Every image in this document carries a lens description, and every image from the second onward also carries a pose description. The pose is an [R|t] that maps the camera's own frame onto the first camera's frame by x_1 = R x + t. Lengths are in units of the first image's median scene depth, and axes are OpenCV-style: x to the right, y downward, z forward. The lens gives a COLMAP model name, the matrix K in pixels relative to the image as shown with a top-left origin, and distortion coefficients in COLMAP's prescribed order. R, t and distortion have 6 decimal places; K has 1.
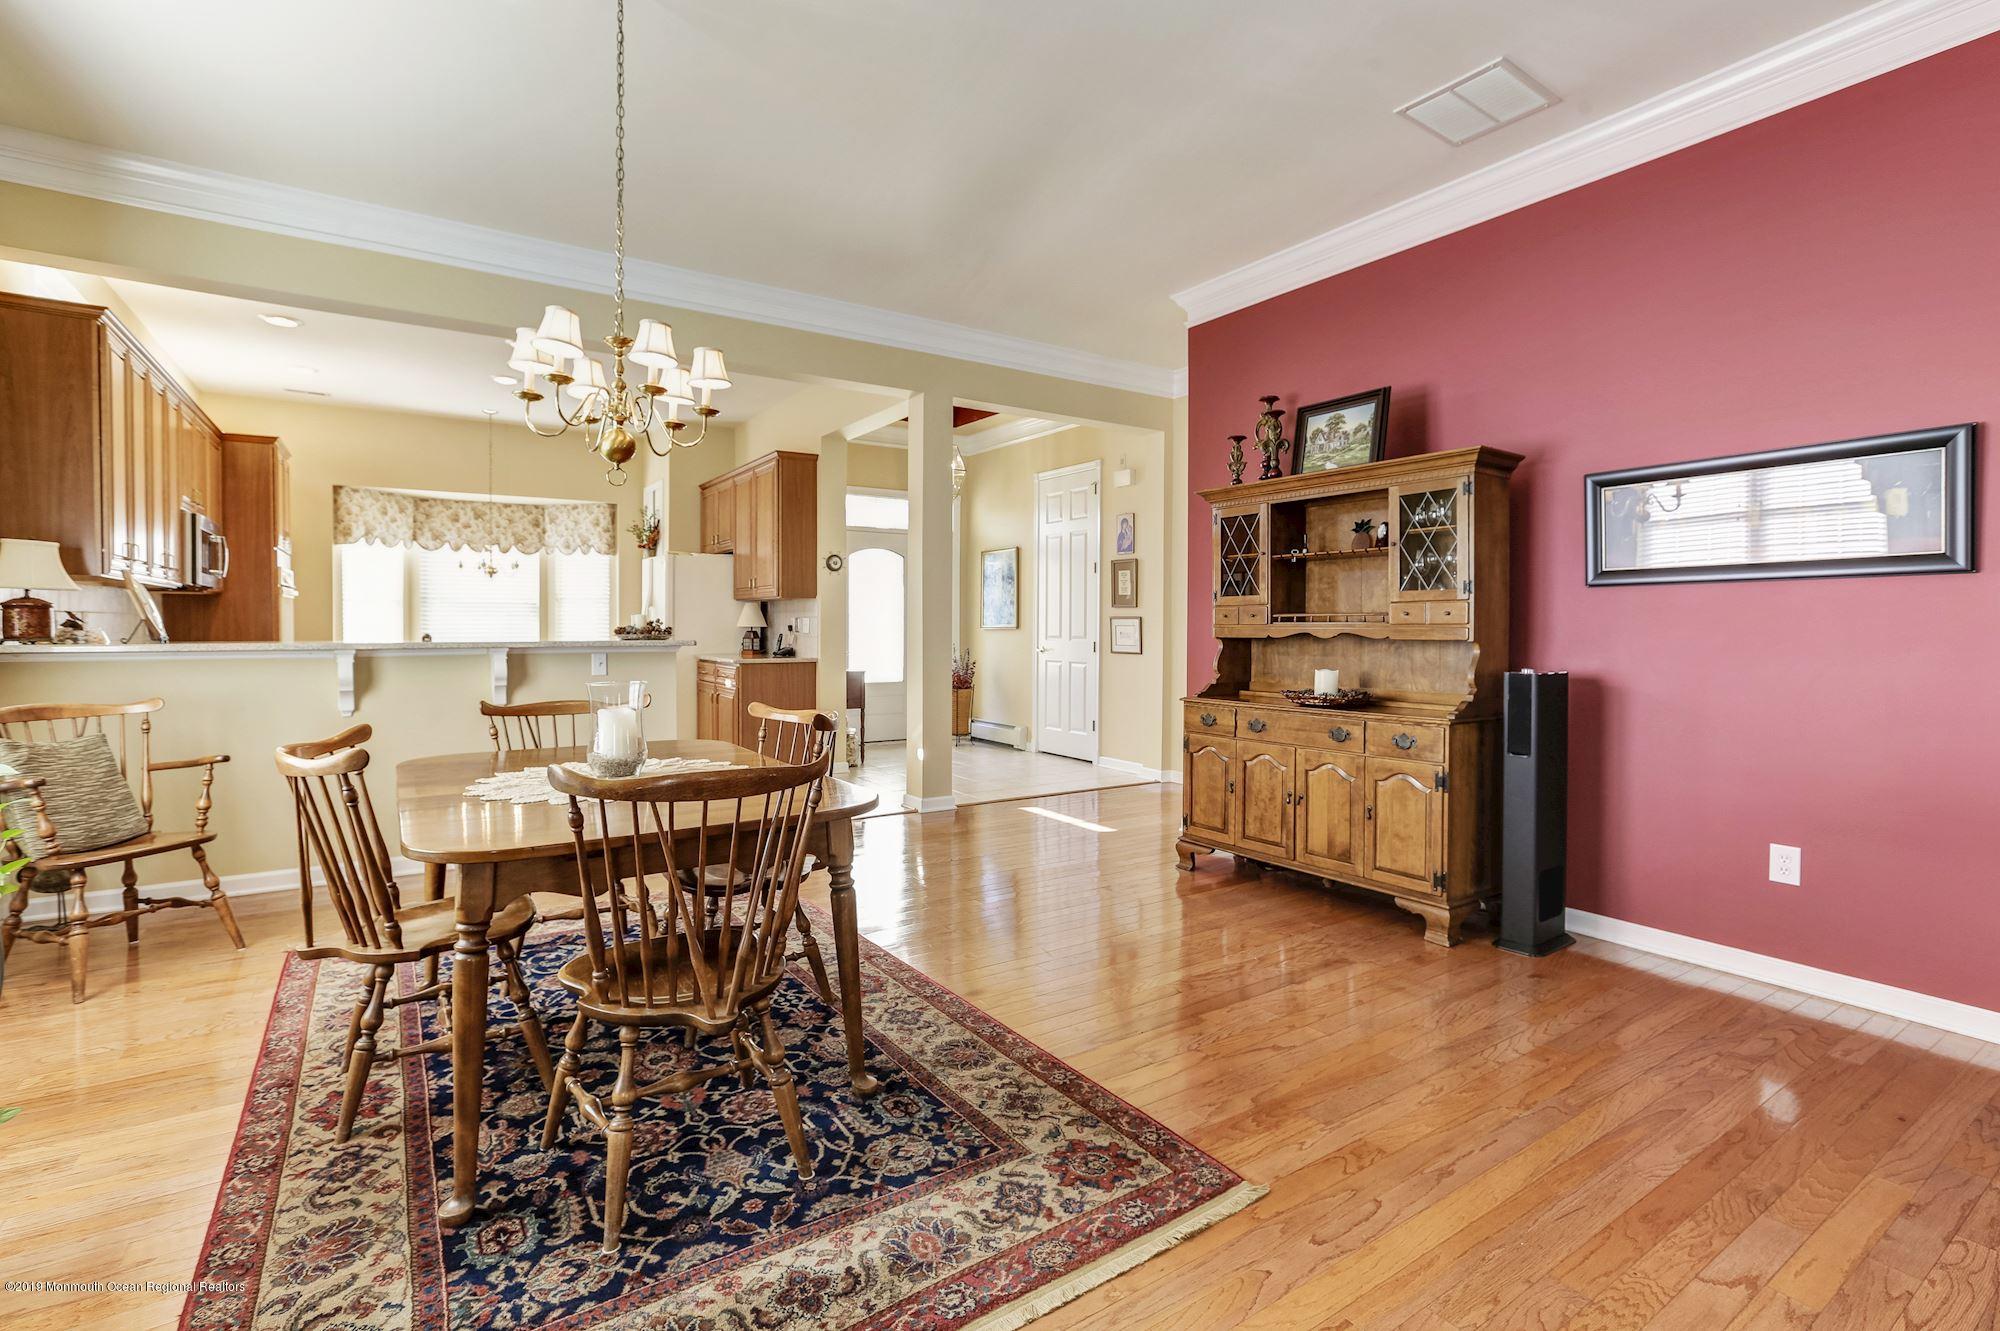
lens RADIAL K [[909.2, 0, 998.2], [0, 909.2, 638.2], [0, 0, 1]] dist [-0.040015, 0.019755]
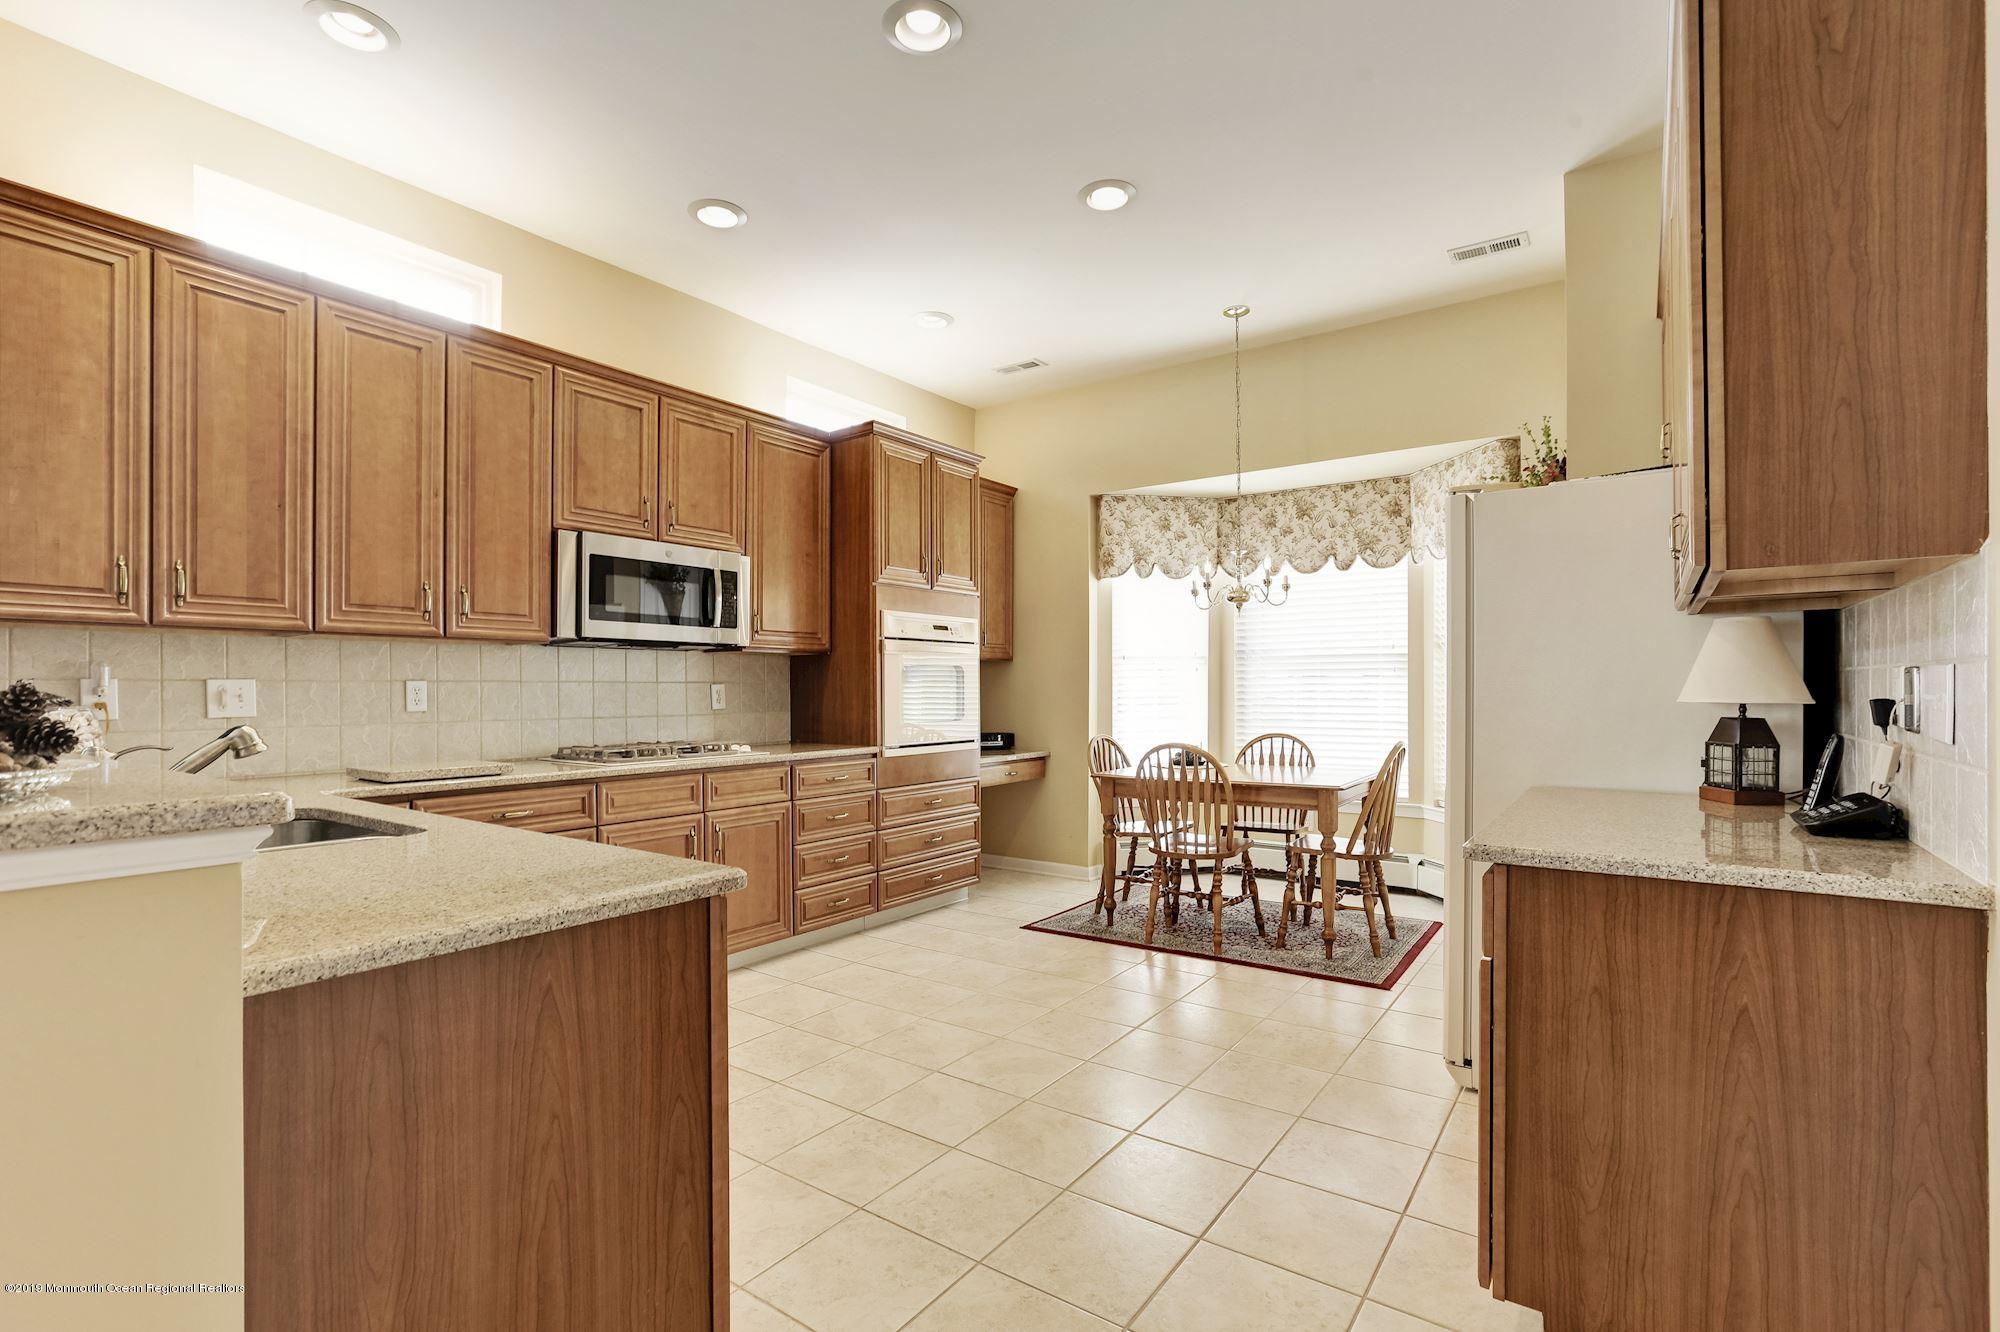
lens RADIAL K [[915.0, 0, 1032.2], [0, 915.0, 687.1], [0, 0, 1]] dist [-0.045916, 0.024864]
pose [[0.378466, -0.007510, -0.925585, -0.117348], [-0.009323, 0.999885, -0.011925, -0.014398], [0.925568, 0.013142, 0.378353, 0.812988]]
